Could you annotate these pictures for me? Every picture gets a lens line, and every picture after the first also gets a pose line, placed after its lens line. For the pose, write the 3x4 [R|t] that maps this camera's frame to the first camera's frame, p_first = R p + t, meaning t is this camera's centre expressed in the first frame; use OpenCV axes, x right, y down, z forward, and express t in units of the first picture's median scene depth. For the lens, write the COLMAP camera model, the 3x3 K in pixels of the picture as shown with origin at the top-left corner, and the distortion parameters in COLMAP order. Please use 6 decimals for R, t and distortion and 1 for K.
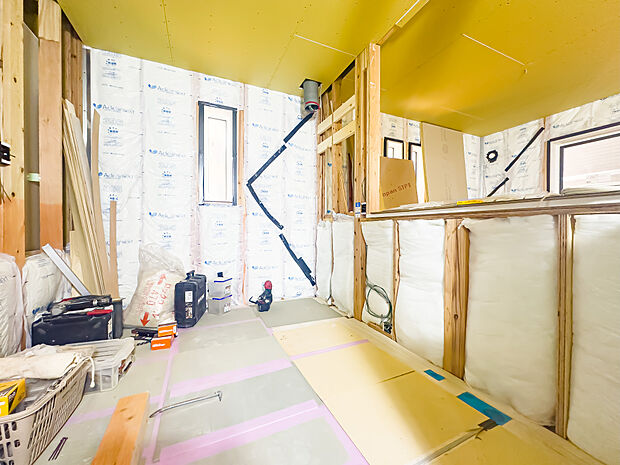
lens RADIAL K [[248.4, 0, 310.9], [0, 248.4, 231.8], [0, 0, 1]] dist [0.000707, 0.000166]
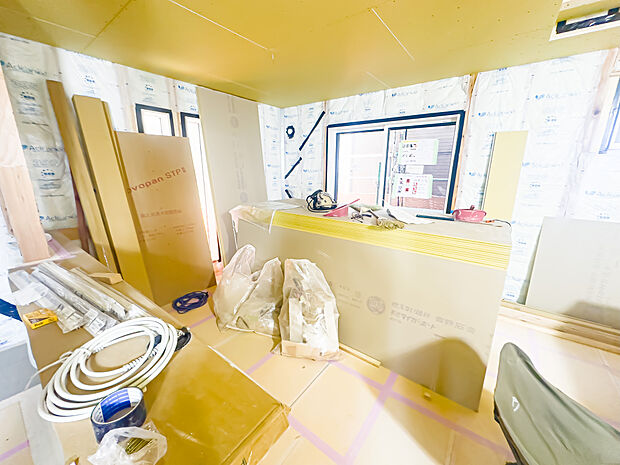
lens RADIAL K [[248.4, 0, 309.5], [0, 248.4, 232.1], [0, 0, 1]] dist [0.000707, 0.000166]
pose [[0.881727, -0.113362, 0.457937, 0.343474], [0.001257, 0.971261, 0.238015, -0.174228], [-0.471758, -0.209289, 0.856529, 0.045127]]
